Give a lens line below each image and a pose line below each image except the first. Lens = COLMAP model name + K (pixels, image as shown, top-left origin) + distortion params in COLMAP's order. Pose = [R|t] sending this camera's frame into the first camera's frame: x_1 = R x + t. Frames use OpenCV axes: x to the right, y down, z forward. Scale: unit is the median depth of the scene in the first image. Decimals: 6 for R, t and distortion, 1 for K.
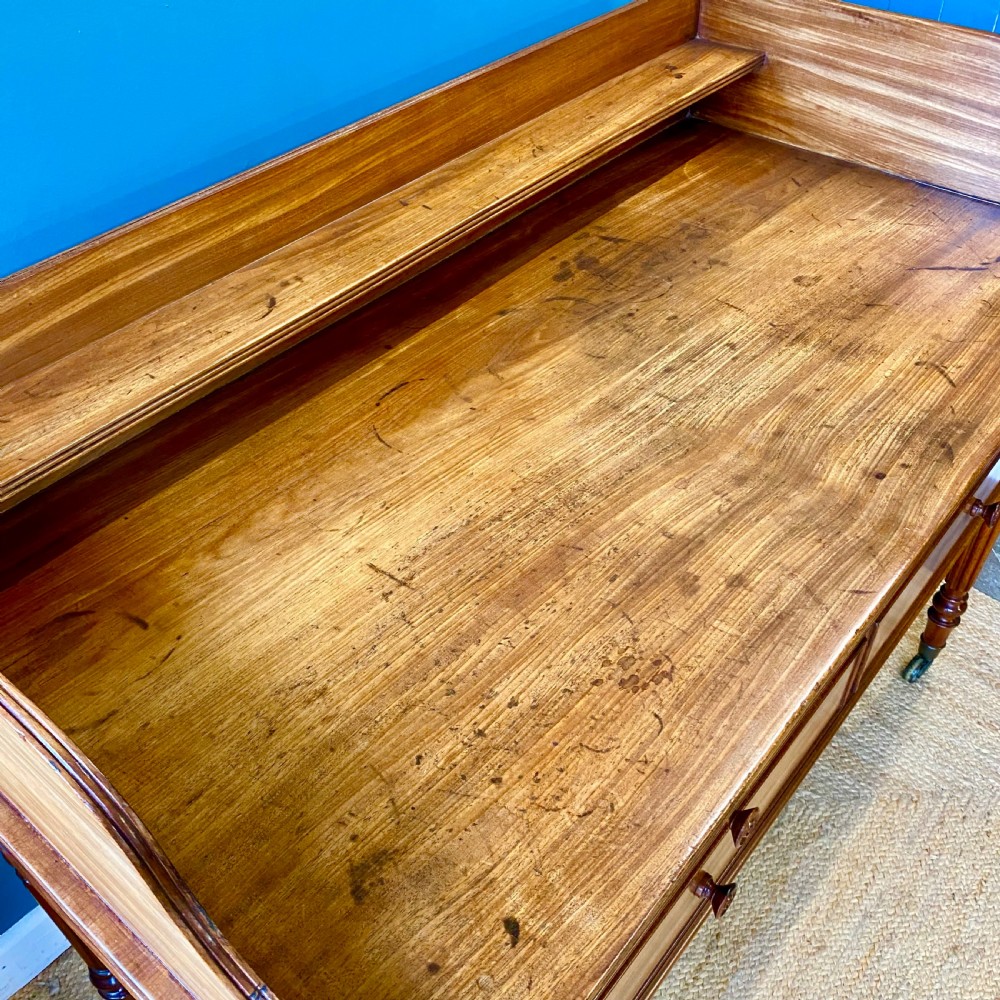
lens RADIAL K [[1020.7, 0, 508.6], [0, 1020.7, 500.6], [0, 0, 1]] dist [0.018597, -0.014183]
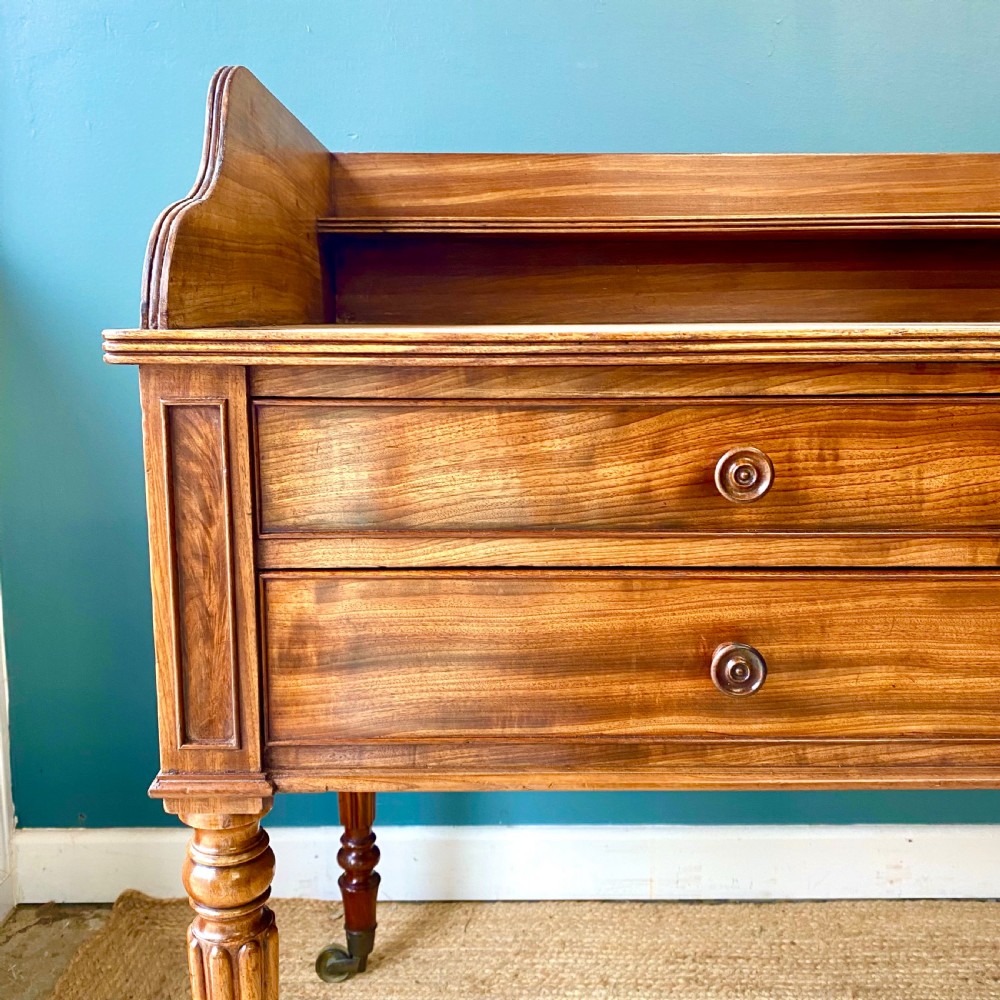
lens RADIAL K [[1014.2, 0, 506.7], [0, 1014.2, 491.7], [0, 0, 1]] dist [0.134911, -0.318399]
pose [[0.647591, 0.137832, -0.749419, 0.404143], [-0.518371, 0.800544, -0.300702, 0.380735], [0.558496, 0.583209, 0.589873, 0.262700]]
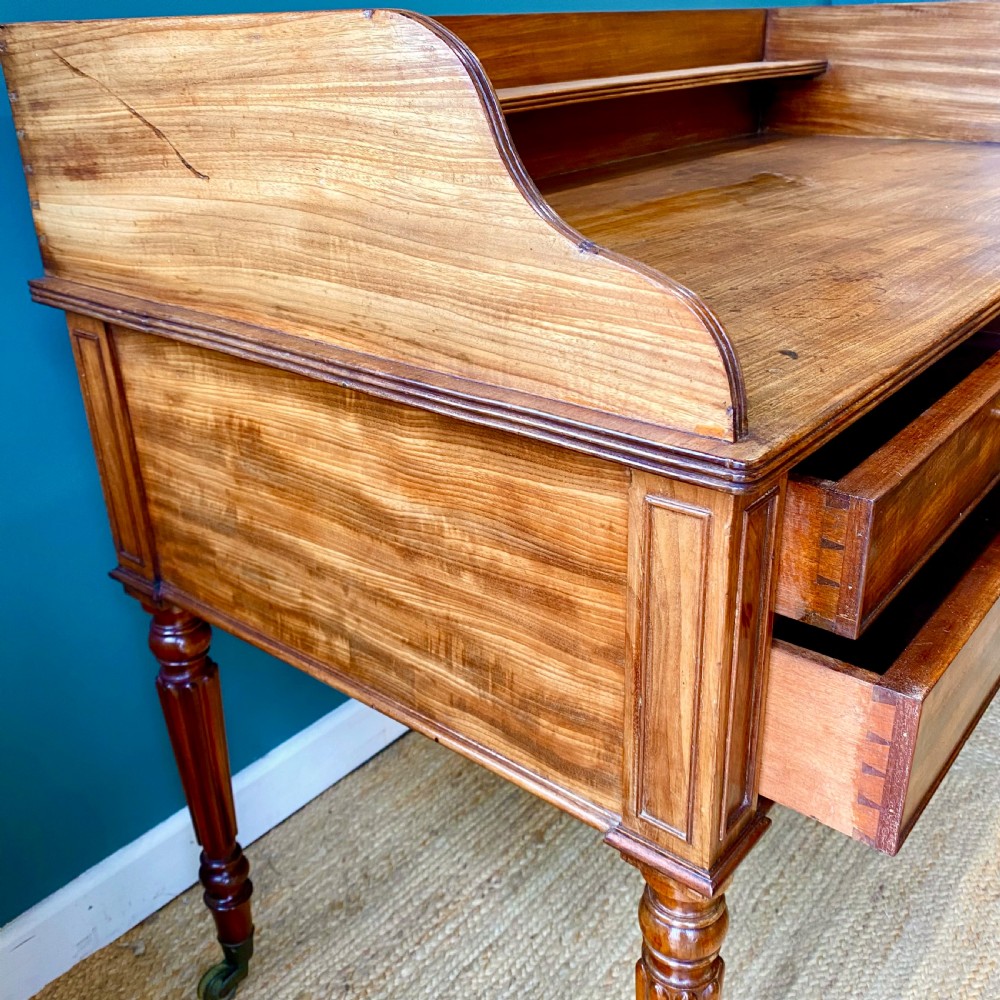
lens RADIAL K [[1020.7, 0, 508.6], [0, 1020.7, 500.6], [0, 0, 1]] dist [0.018597, -0.014183]
pose [[0.999834, -0.017804, 0.003851, -0.130640], [0.018139, 0.953740, -0.300084, 0.403725], [0.001670, 0.300104, 0.953905, 0.049779]]
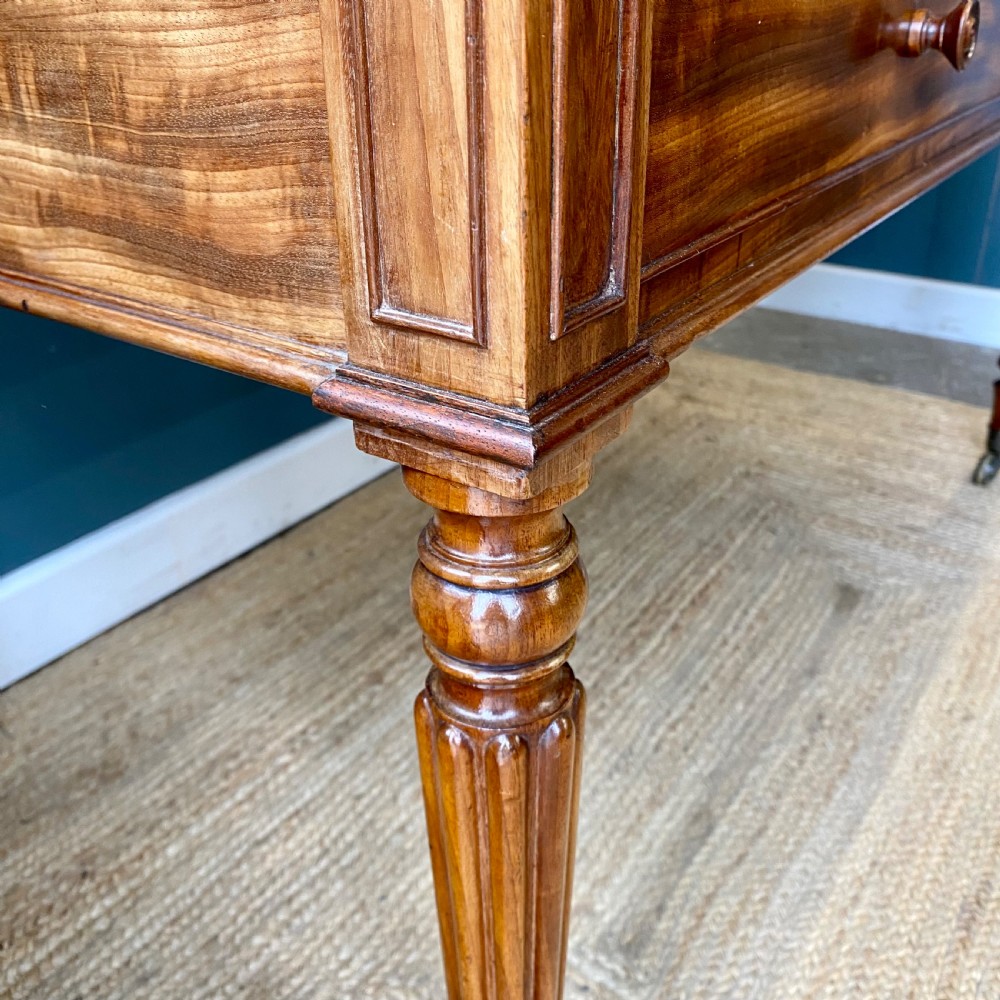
lens RADIAL K [[1024.8, 0, 507.4], [0, 1024.8, 496.2], [0, 0, 1]] dist [0.037106, -0.083689]
pose [[0.995080, -0.042431, 0.089527, -0.065011], [0.064102, 0.964747, -0.255251, 0.492496], [-0.075541, 0.259734, 0.962721, 0.348338]]
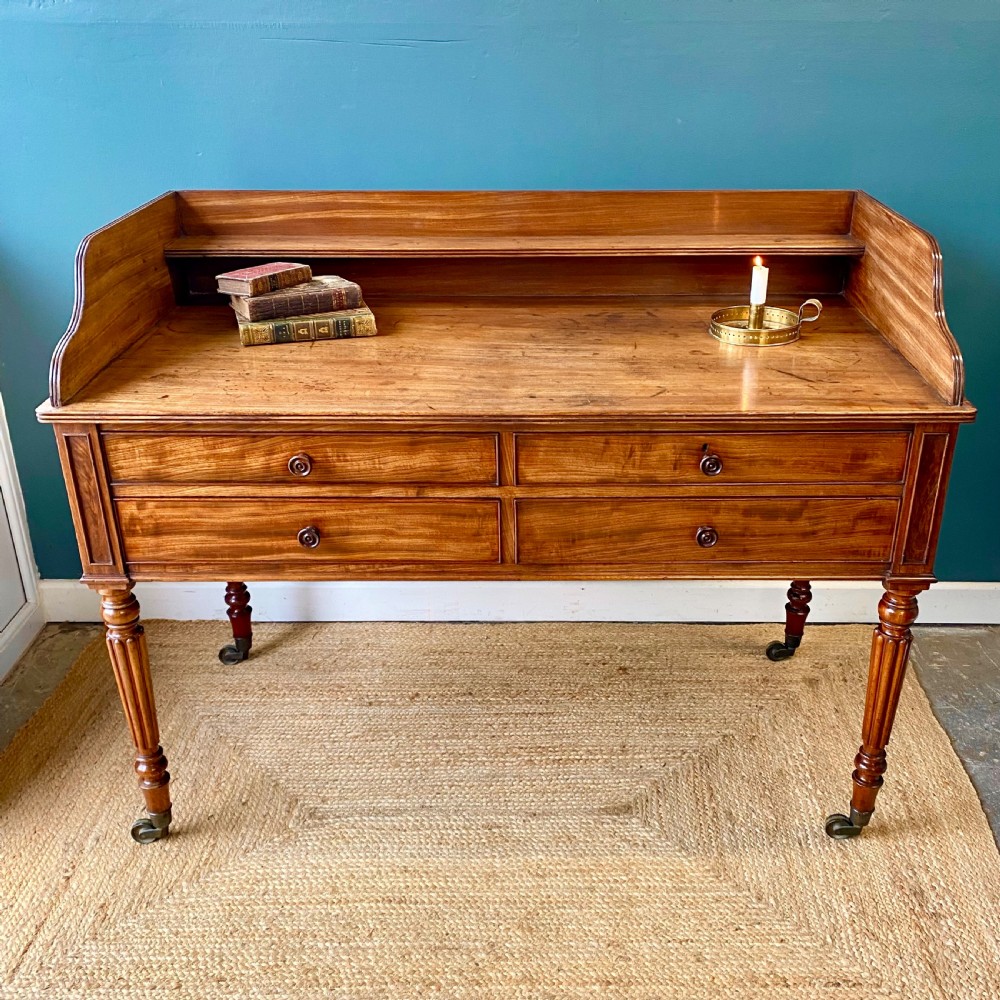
lens RADIAL K [[1079.7, 0, 537.6], [0, 1079.7, 525.3], [0, 0, 1]] dist [0.163503, -0.437804]
pose [[0.633638, 0.351753, -0.689038, 1.150241], [-0.524842, 0.849799, -0.048822, 0.162110], [0.568370, 0.392571, 0.723079, -0.111586]]
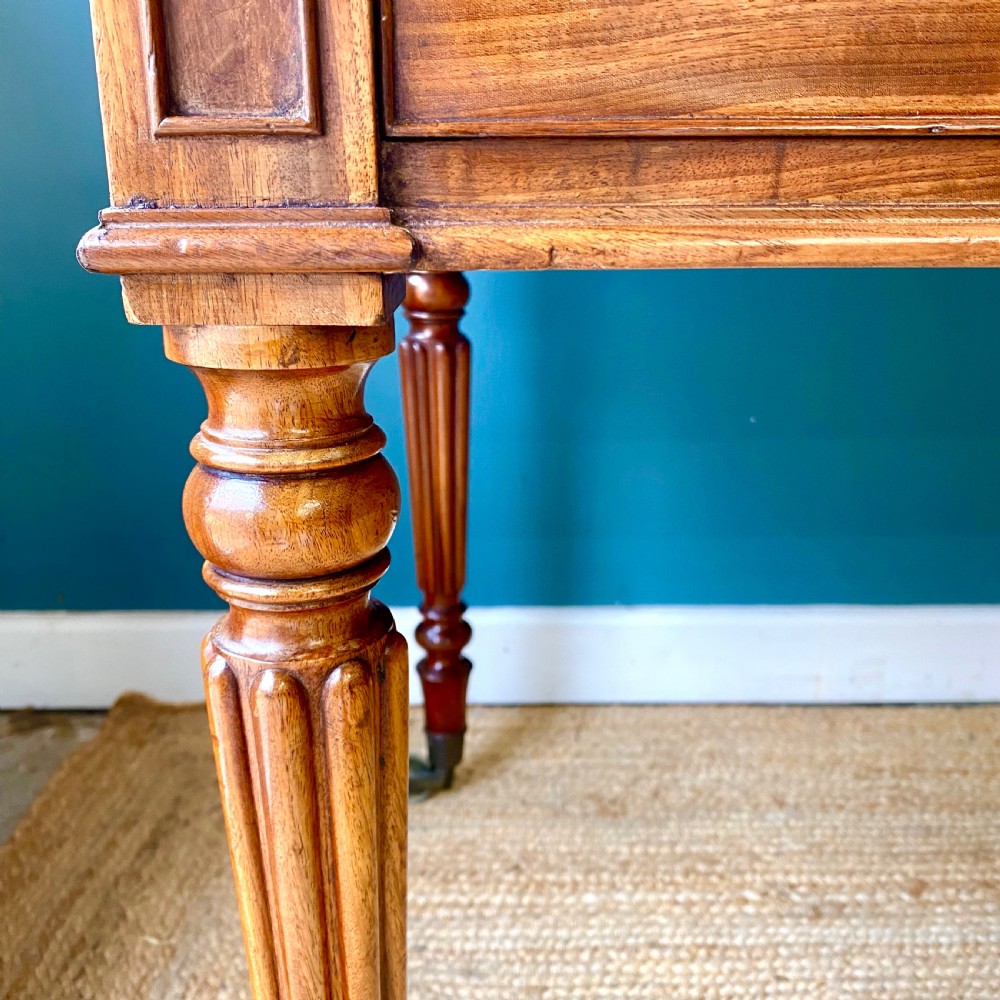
lens RADIAL K [[1024.8, 0, 507.4], [0, 1024.8, 496.2], [0, 0, 1]] dist [0.037106, -0.083689]
pose [[0.643657, 0.236179, -0.727960, 0.142655], [-0.516946, 0.835569, -0.185989, 0.465873], [0.564334, 0.496029, 0.659911, 0.479972]]
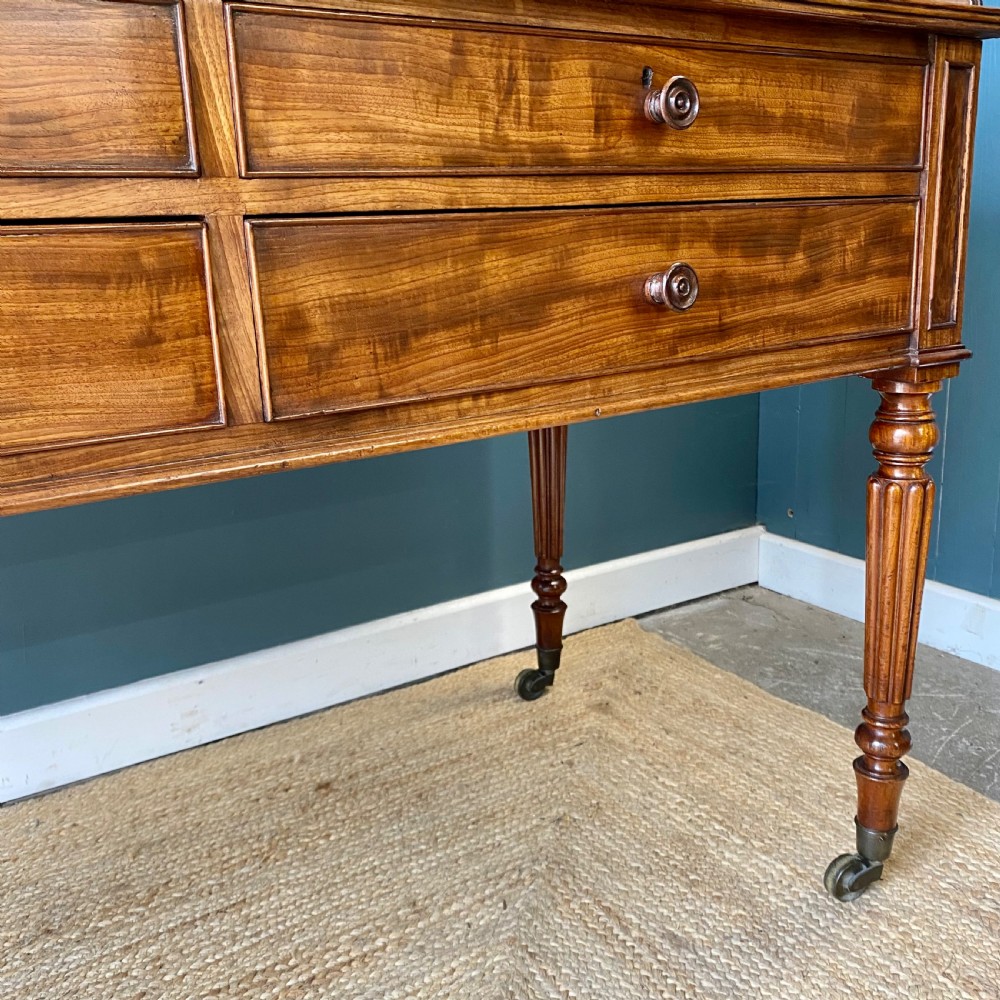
lens RADIAL K [[1020.7, 0, 508.6], [0, 1020.7, 500.6], [0, 0, 1]] dist [0.018597, -0.014183]
pose [[0.955503, 0.051355, -0.290477, 0.498699], [-0.178704, 0.884233, -0.431506, 0.351908], [0.234689, 0.464214, 0.854065, 0.479848]]
